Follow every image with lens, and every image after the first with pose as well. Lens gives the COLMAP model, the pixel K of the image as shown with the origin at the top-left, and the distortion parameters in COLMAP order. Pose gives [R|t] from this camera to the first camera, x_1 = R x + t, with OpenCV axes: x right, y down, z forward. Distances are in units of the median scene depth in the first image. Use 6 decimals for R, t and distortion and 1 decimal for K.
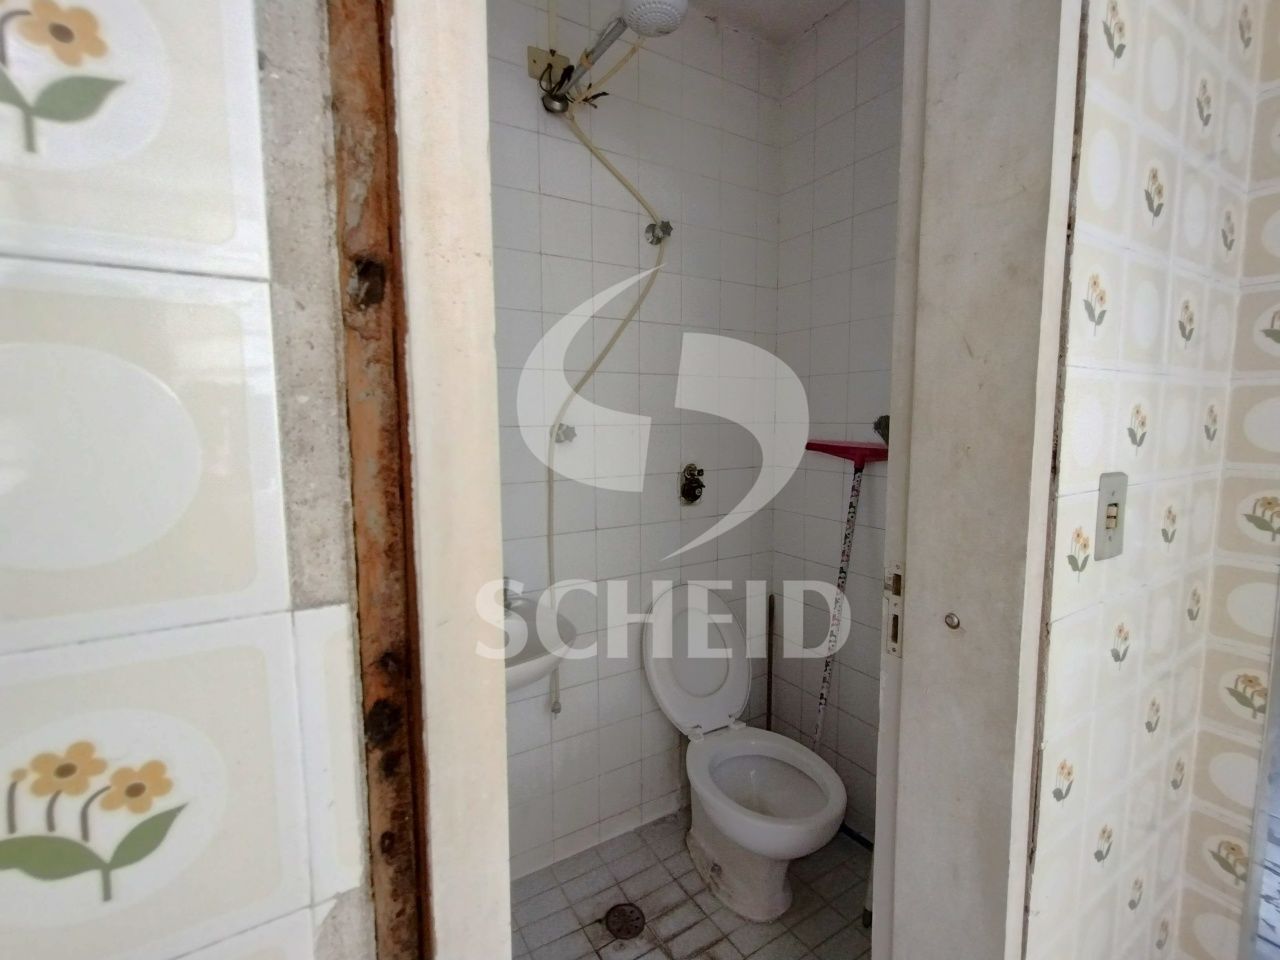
lens RADIAL K [[582.1, 0, 637.3], [0, 582.1, 478.2], [0, 0, 1]] dist [-0.010104, 0.004570]
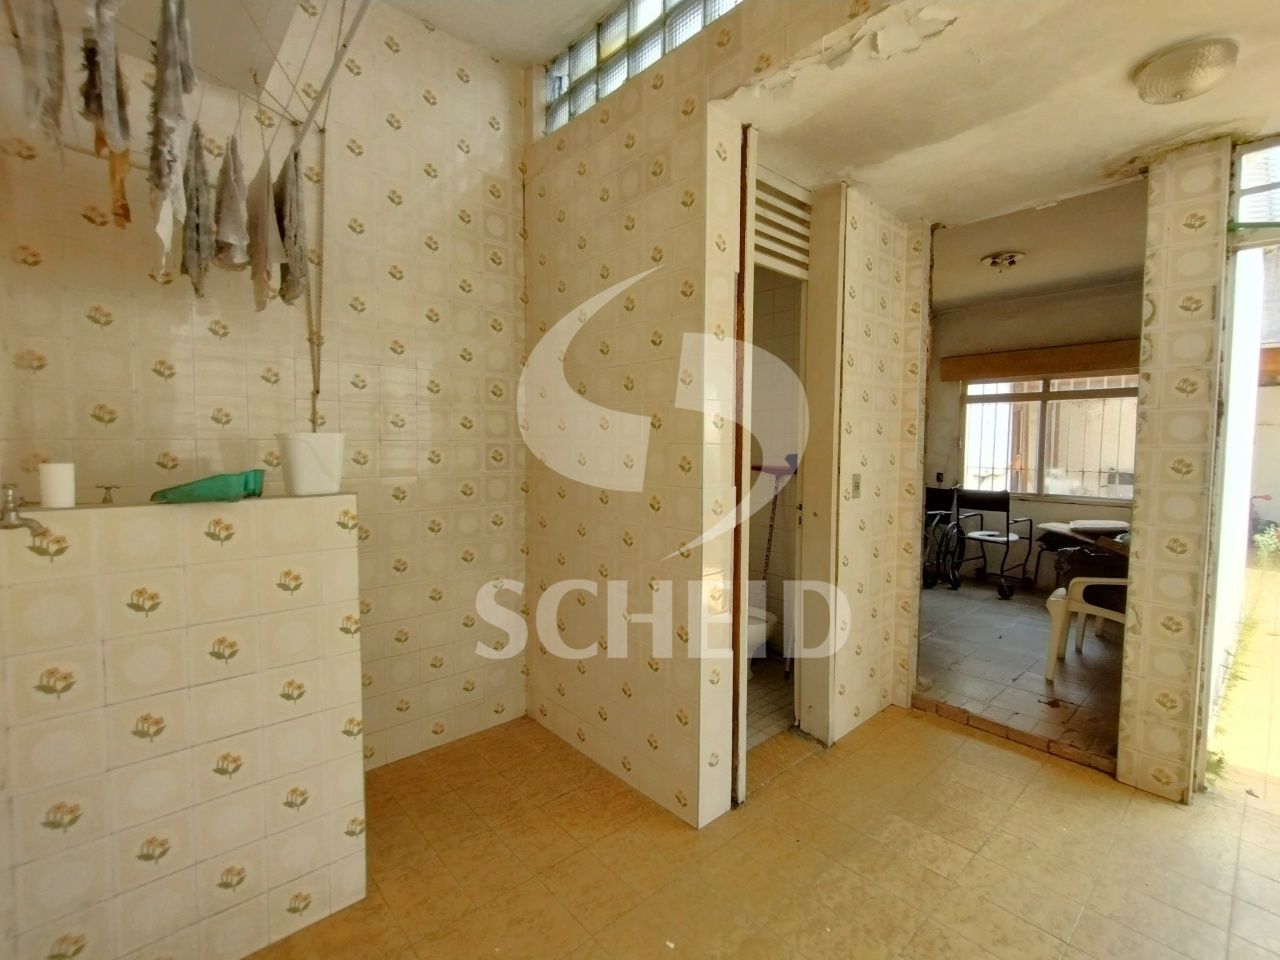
lens RADIAL K [[582.1, 0, 633.6], [0, 582.1, 480.5], [0, 0, 1]] dist [-0.010104, 0.004570]
pose [[0.985620, -0.004697, 0.168913, -1.130807], [0.011170, 0.999238, -0.037388, 0.148183], [-0.168609, 0.038737, 0.984922, -2.278181]]
